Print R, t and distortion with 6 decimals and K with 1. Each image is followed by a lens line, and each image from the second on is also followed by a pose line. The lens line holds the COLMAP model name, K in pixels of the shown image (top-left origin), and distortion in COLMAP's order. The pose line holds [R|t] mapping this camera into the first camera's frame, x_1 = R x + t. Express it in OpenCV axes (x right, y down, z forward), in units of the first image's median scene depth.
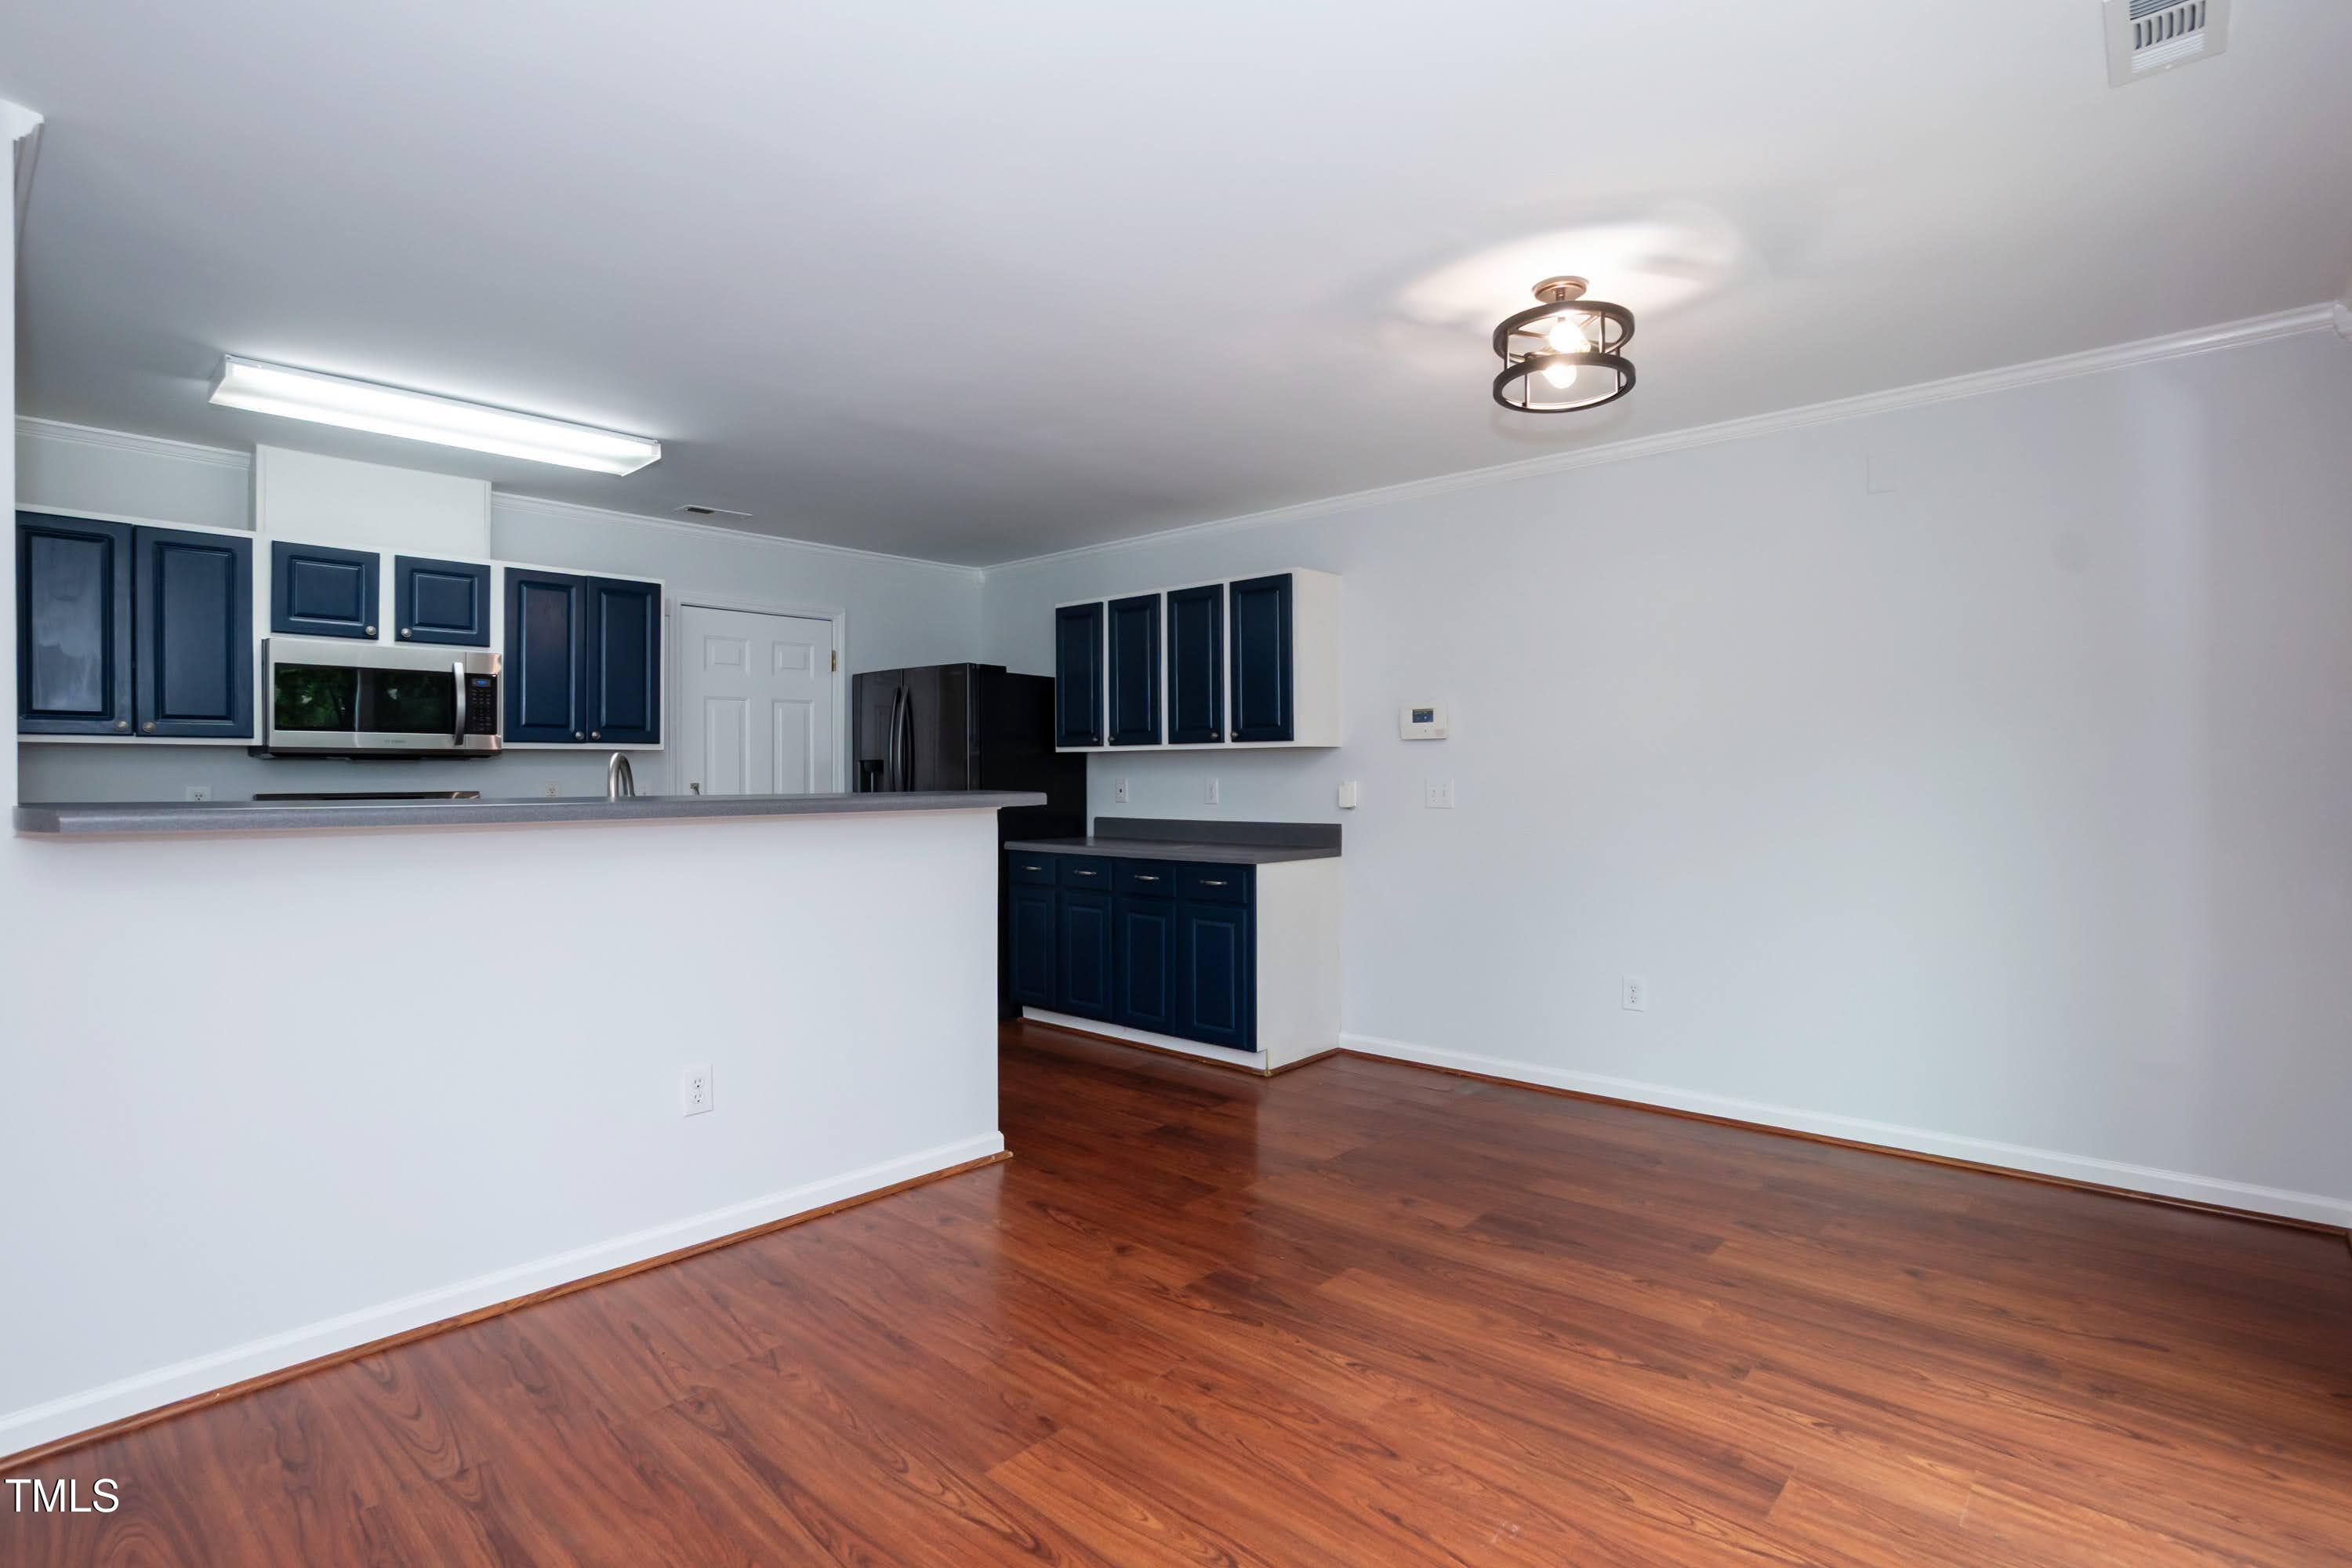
lens RADIAL K [[1135.6, 0, 1117.7], [0, 1135.6, 776.2], [0, 0, 1]] dist [-0.000520, 0.024287]
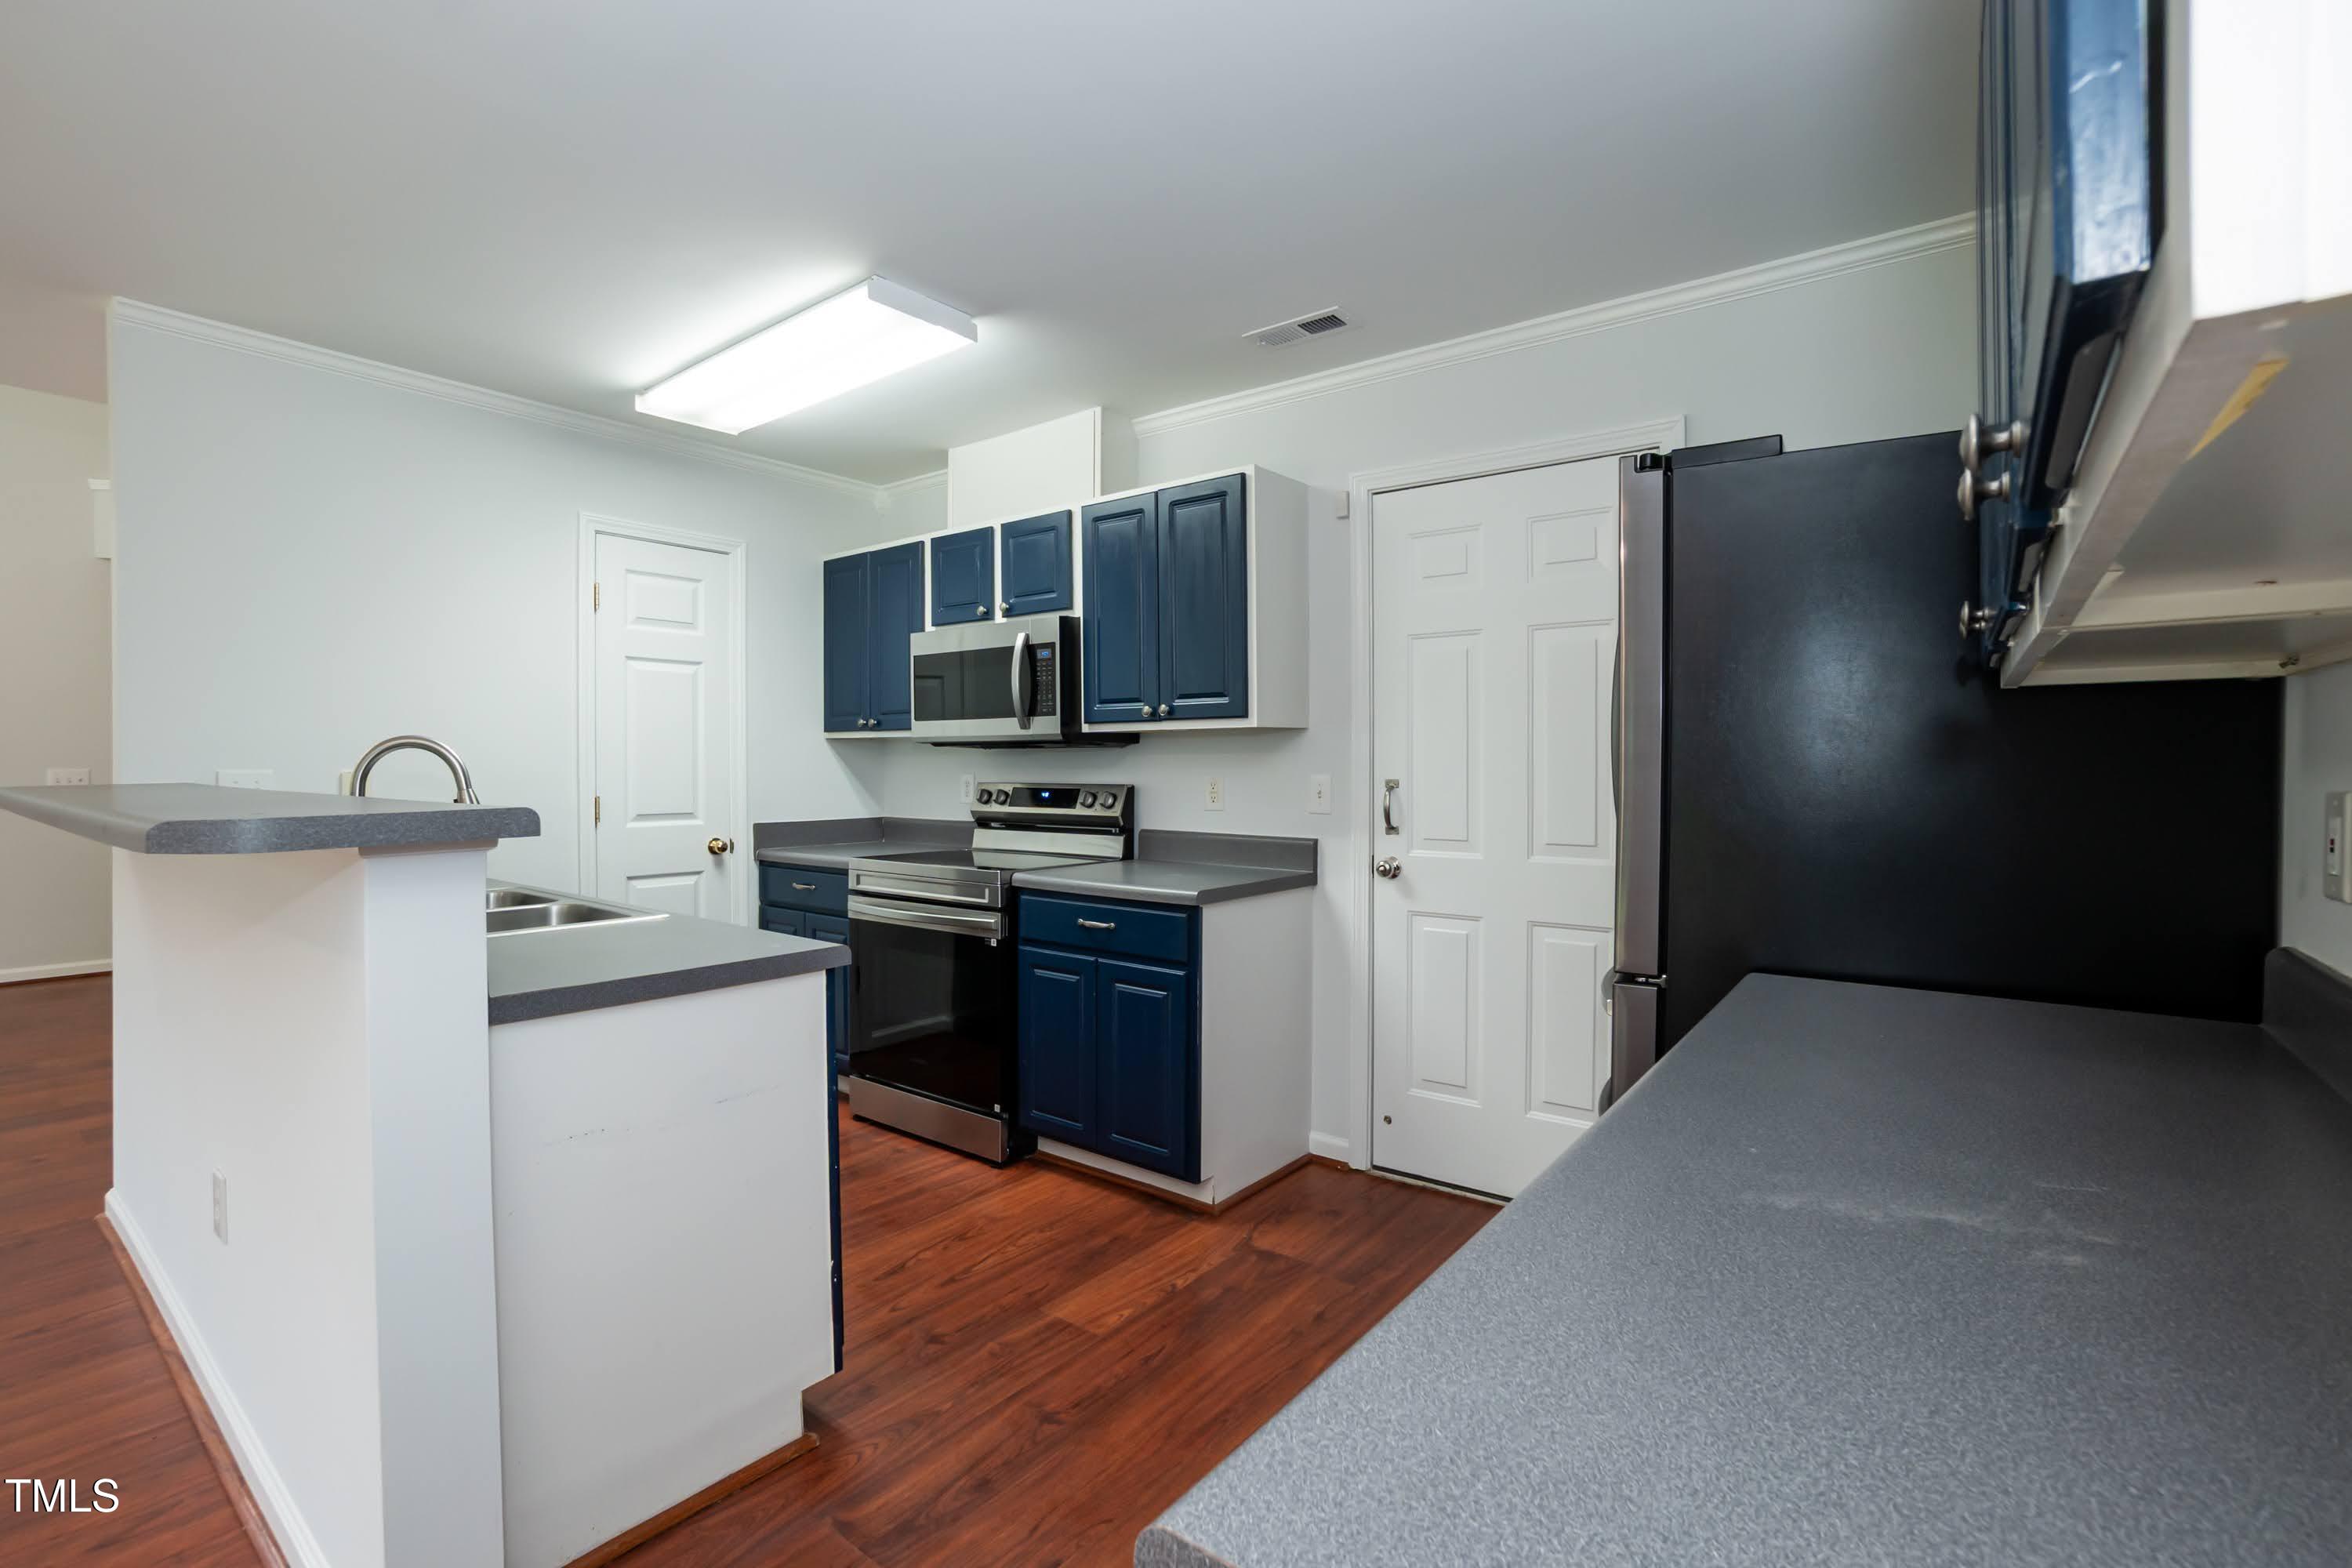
lens RADIAL K [[1047.7, 0, 1149.7], [0, 1047.7, 774.6], [0, 0, 1]] dist [-0.001170, -0.000145]
pose [[0.123384, 0.011469, -0.992293, 0.210006], [-0.004280, 0.999930, 0.011025, -0.002781], [0.992350, 0.002887, 0.123425, 0.996645]]
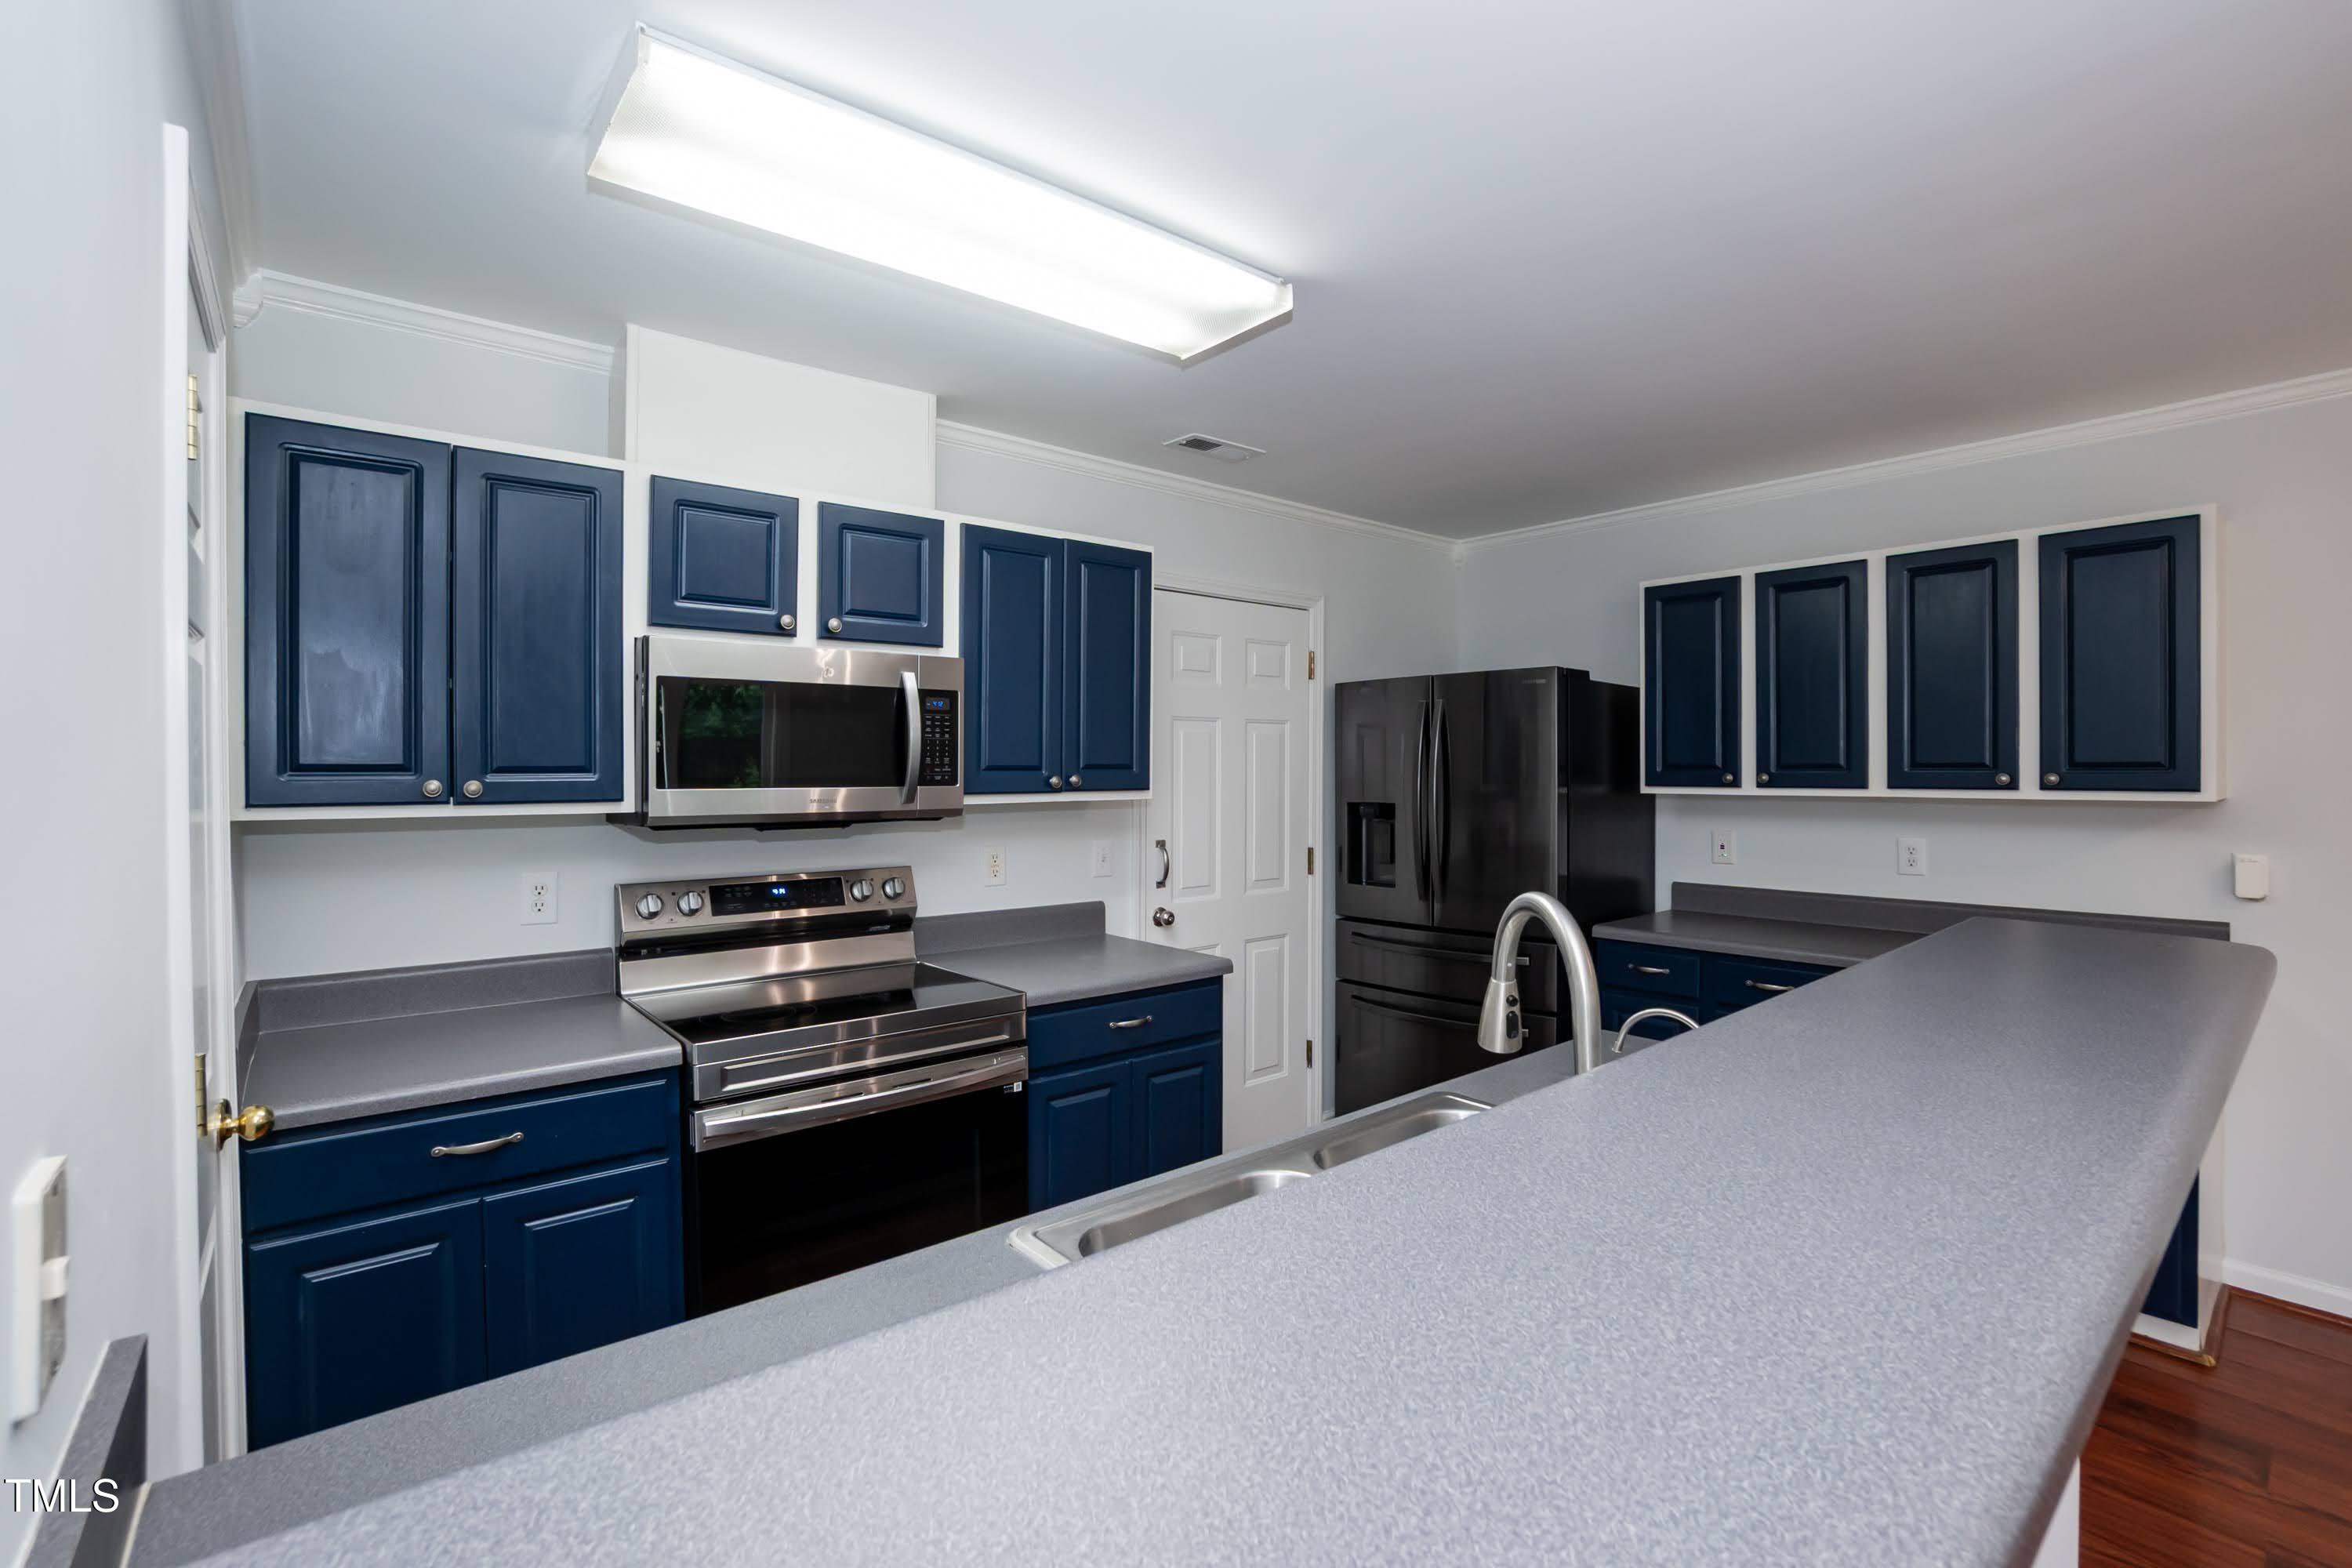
lens RADIAL K [[1047.7, 0, 1149.7], [0, 1047.7, 774.6], [0, 0, 1]] dist [-0.001170, -0.000145]
pose [[0.994389, 0.003322, -0.105732, -0.386427], [-0.002964, 0.999989, 0.003540, -0.045984], [0.105742, -0.003207, 0.994388, 0.440553]]
